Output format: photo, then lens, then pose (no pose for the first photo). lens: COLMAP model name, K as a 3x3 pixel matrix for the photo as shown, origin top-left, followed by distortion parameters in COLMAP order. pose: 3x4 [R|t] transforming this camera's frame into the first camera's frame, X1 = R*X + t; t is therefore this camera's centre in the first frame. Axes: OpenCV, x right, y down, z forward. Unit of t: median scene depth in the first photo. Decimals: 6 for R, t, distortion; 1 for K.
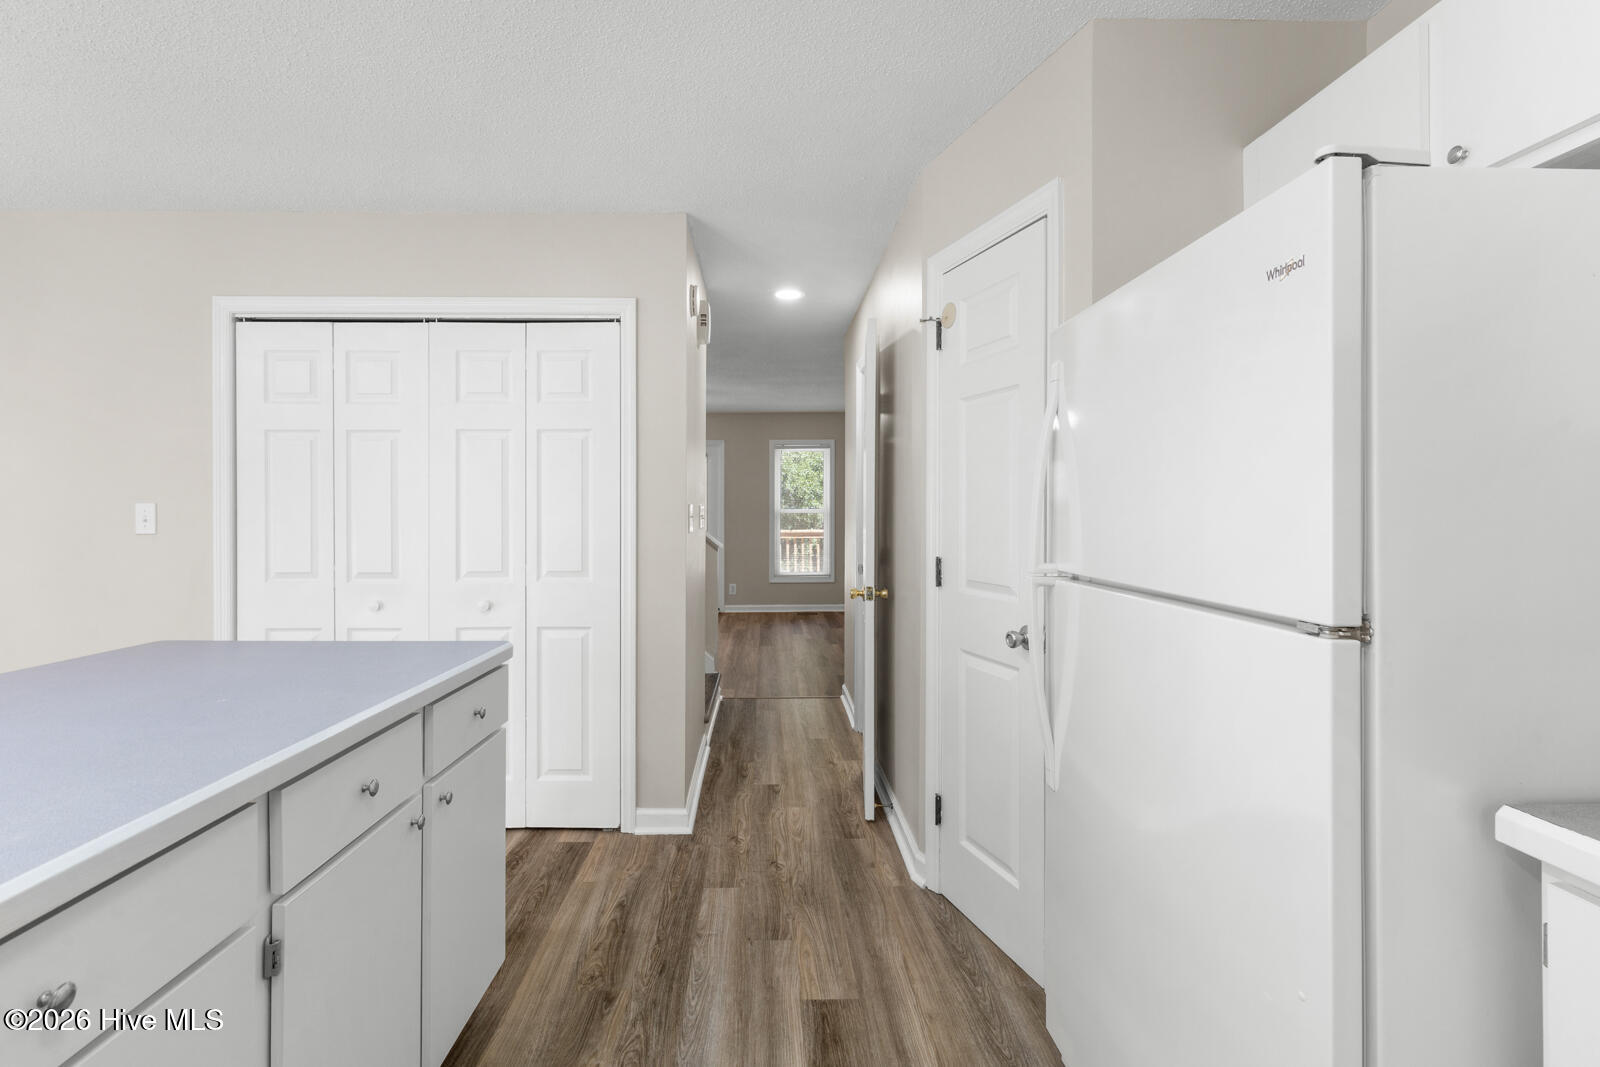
lens RADIAL K [[696.2, 0, 809.8], [0, 696.2, 518.0], [0, 0, 1]] dist [0.003608, 0.000273]
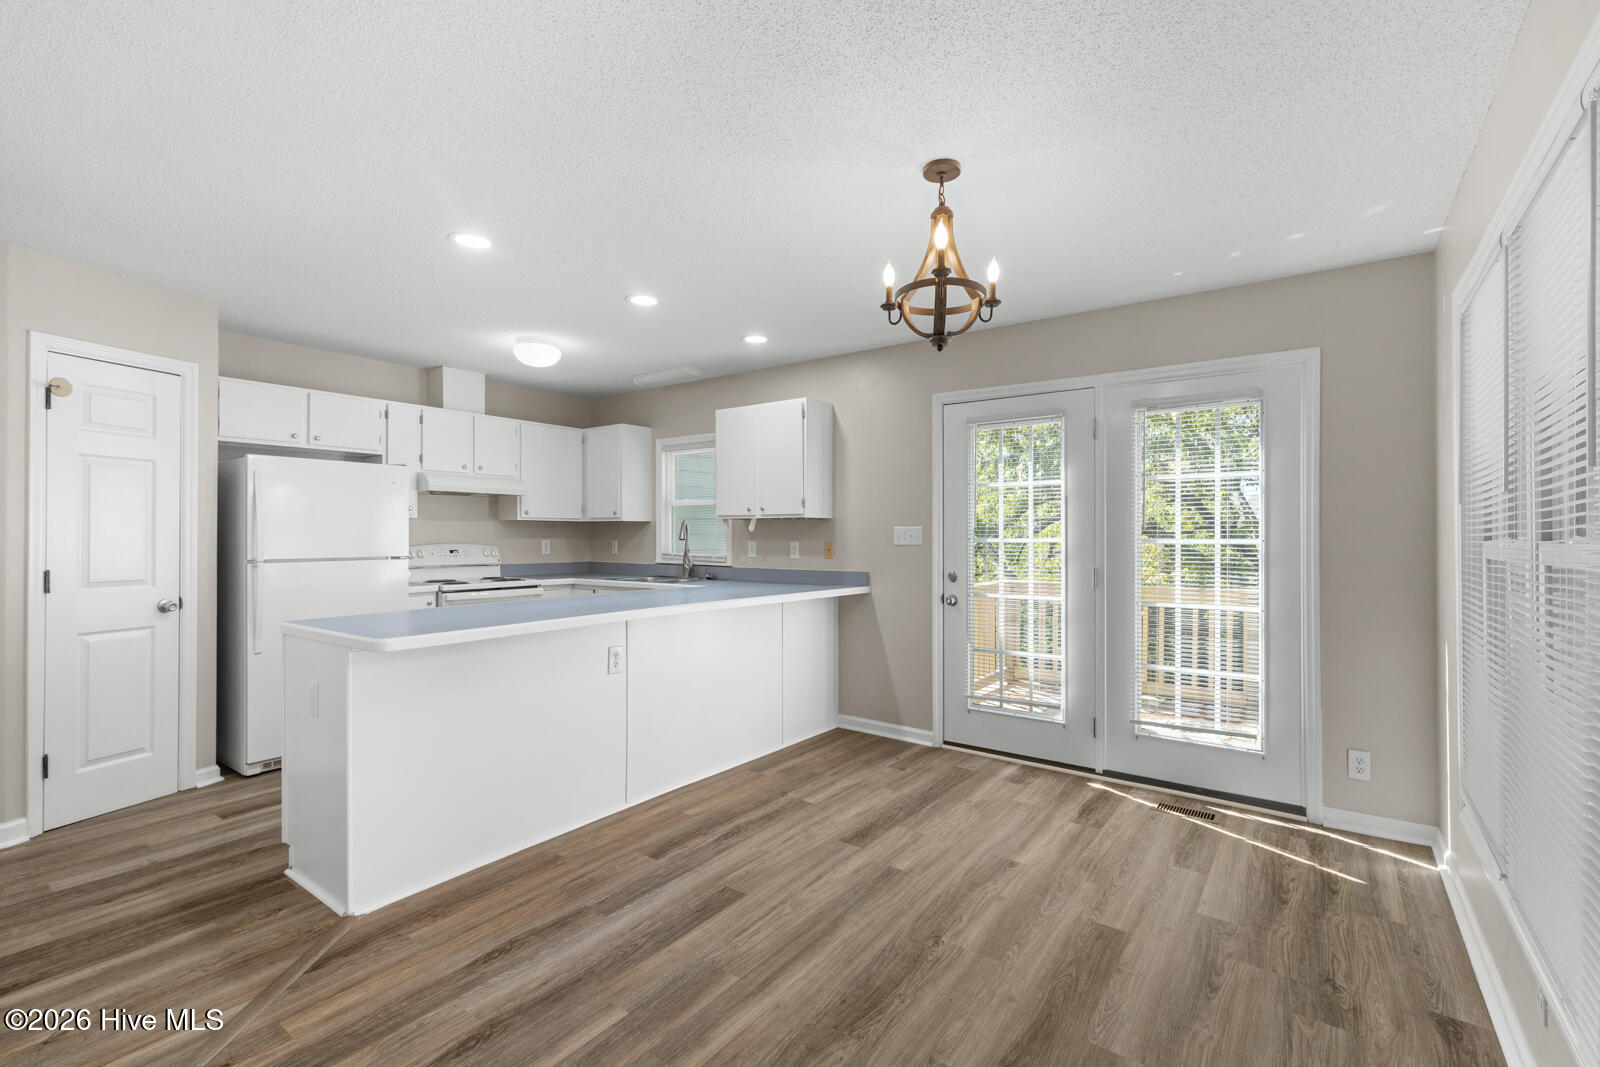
lens RADIAL K [[741.2, 0, 802.2], [0, 741.2, 531.8], [0, 0, 1]] dist [0.000610, -0.000091]
pose [[-0.762570, 0.003137, 0.646898, -1.904796], [0.000019, 0.999988, -0.004827, -0.008002], [-0.646906, -0.003668, -0.762561, 1.230761]]
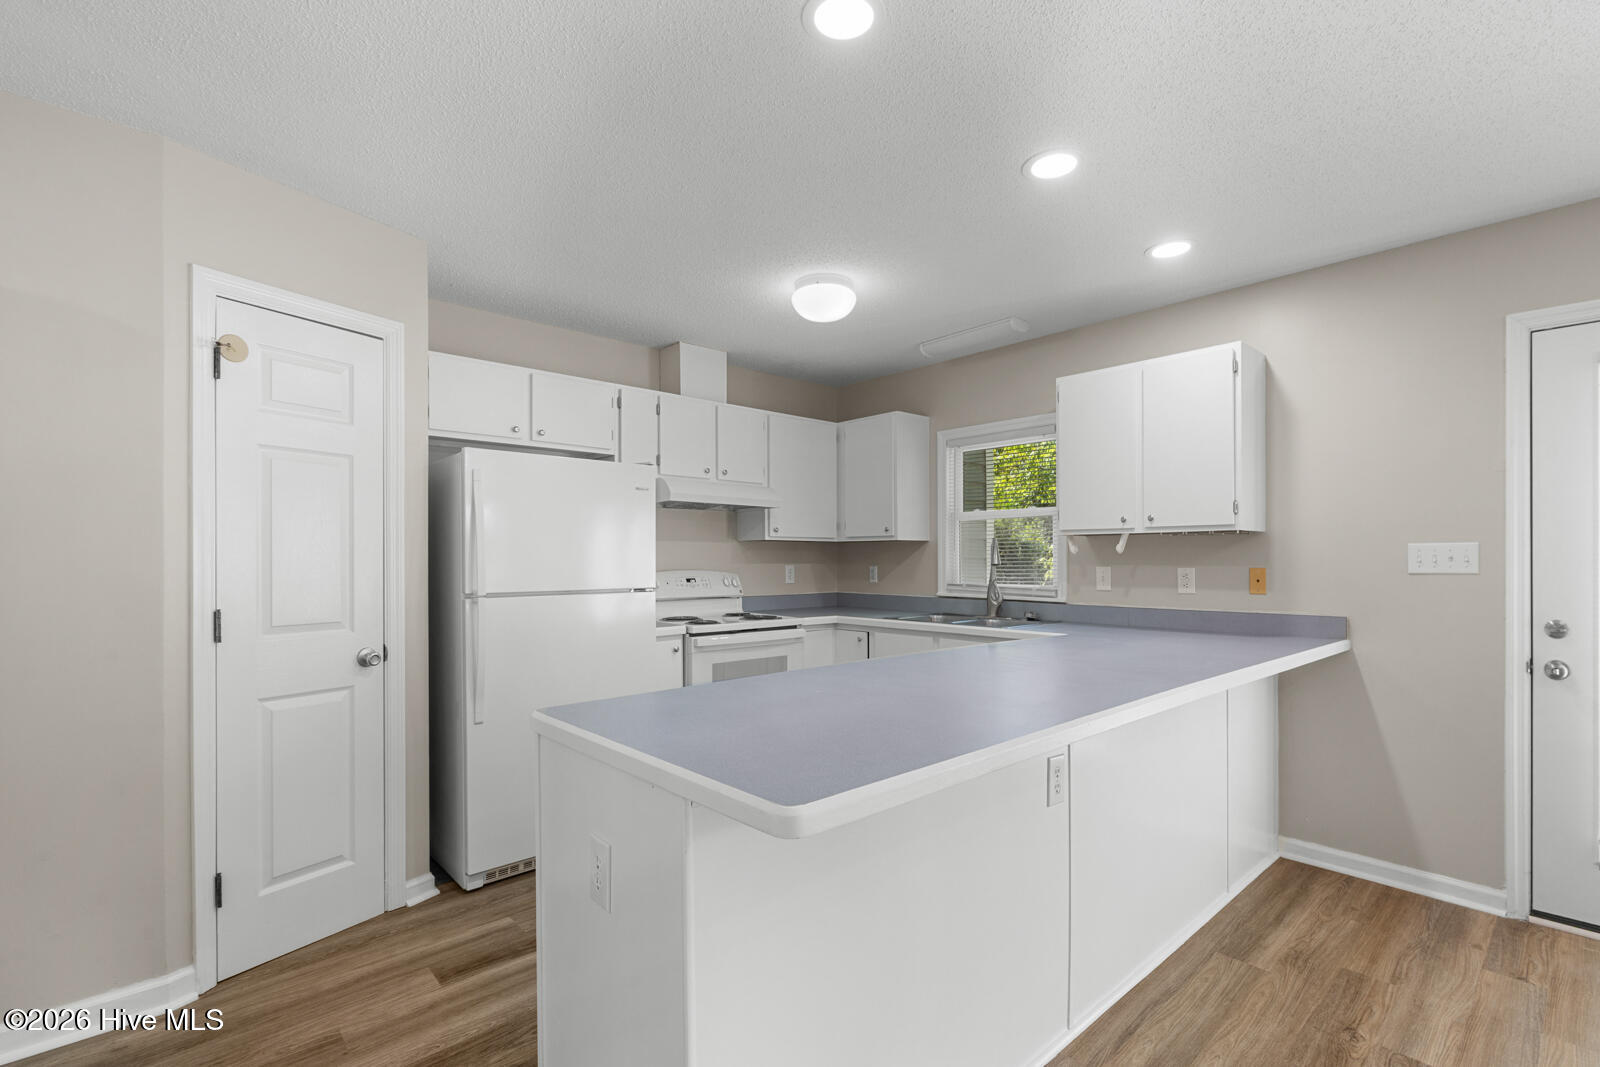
lens RADIAL K [[744.8, 0, 796.9], [0, 744.8, 562.3], [0, 0, 1]] dist [-0.008443, -0.000415]
pose [[-0.618234, -0.000528, 0.785994, -1.106906], [0.002204, 0.999995, 0.002406, -0.005562], [-0.785991, 0.003220, -0.618230, 1.079871]]
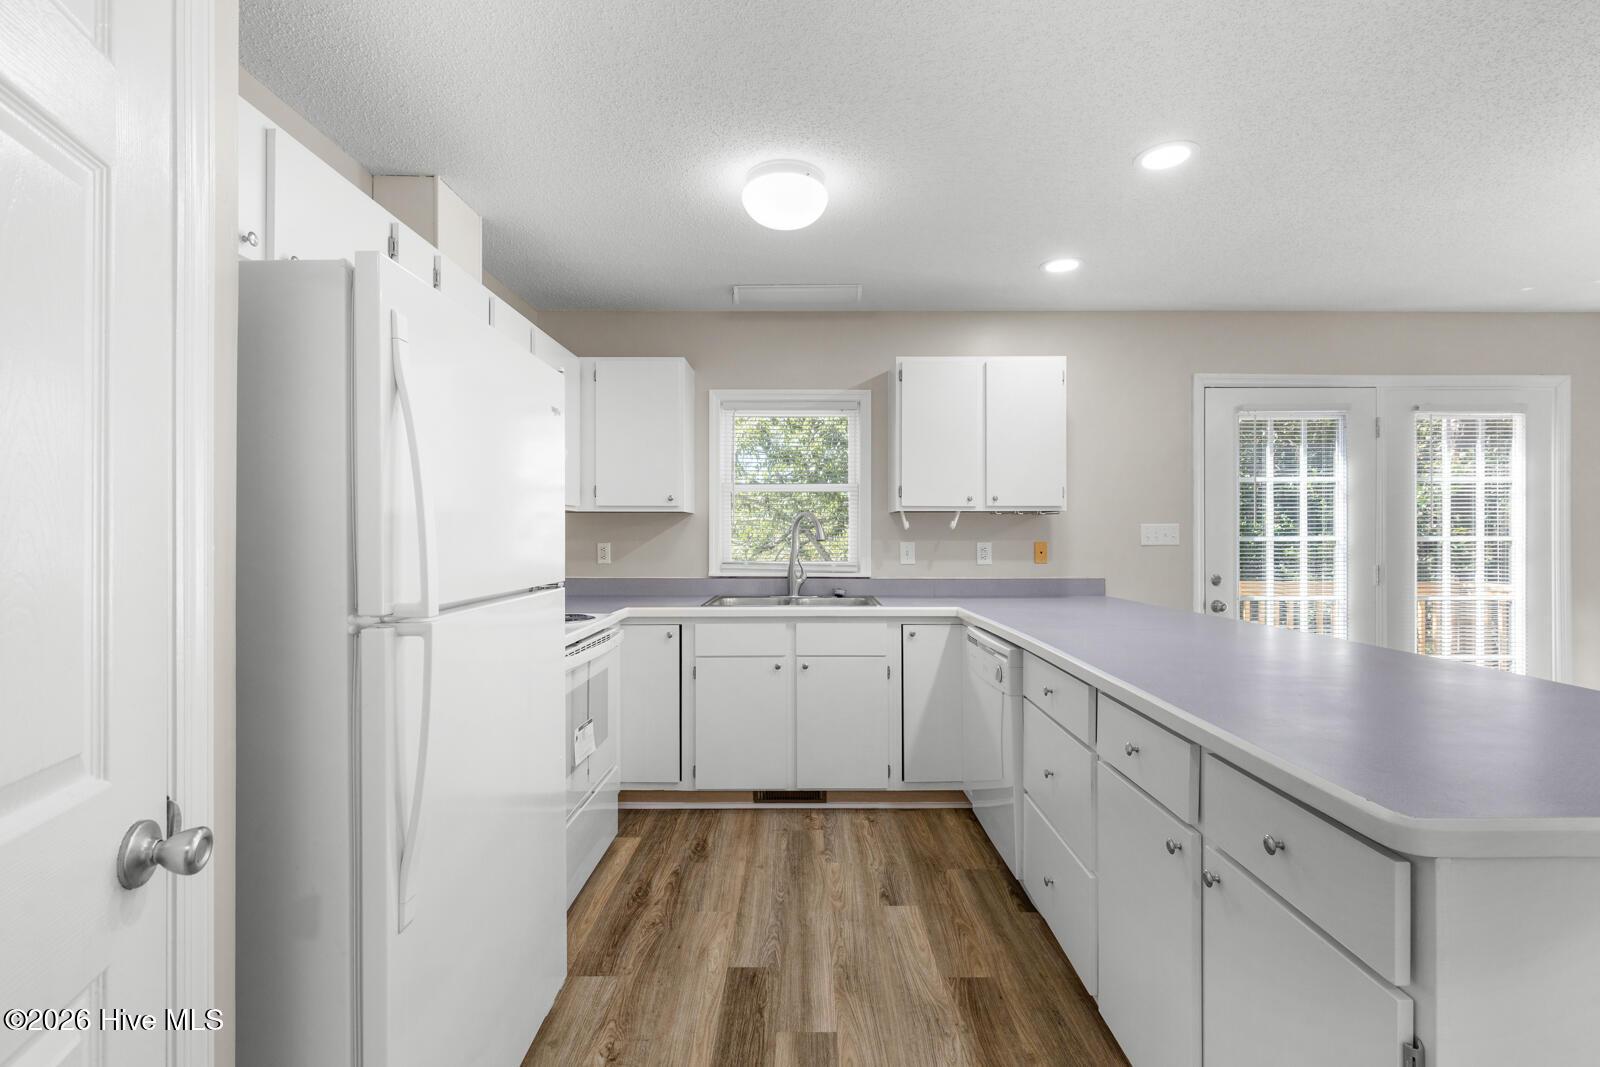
lens RADIAL K [[710.5, 0, 810.3], [0, 710.5, 536.2], [0, 0, 1]] dist [0.000563, 0.000022]
pose [[-0.998903, 0.001414, 0.046810, -0.052182], [0.001418, 0.999999, 0.000059, -0.003940], [-0.046810, 0.000126, -0.998904, 1.213104]]
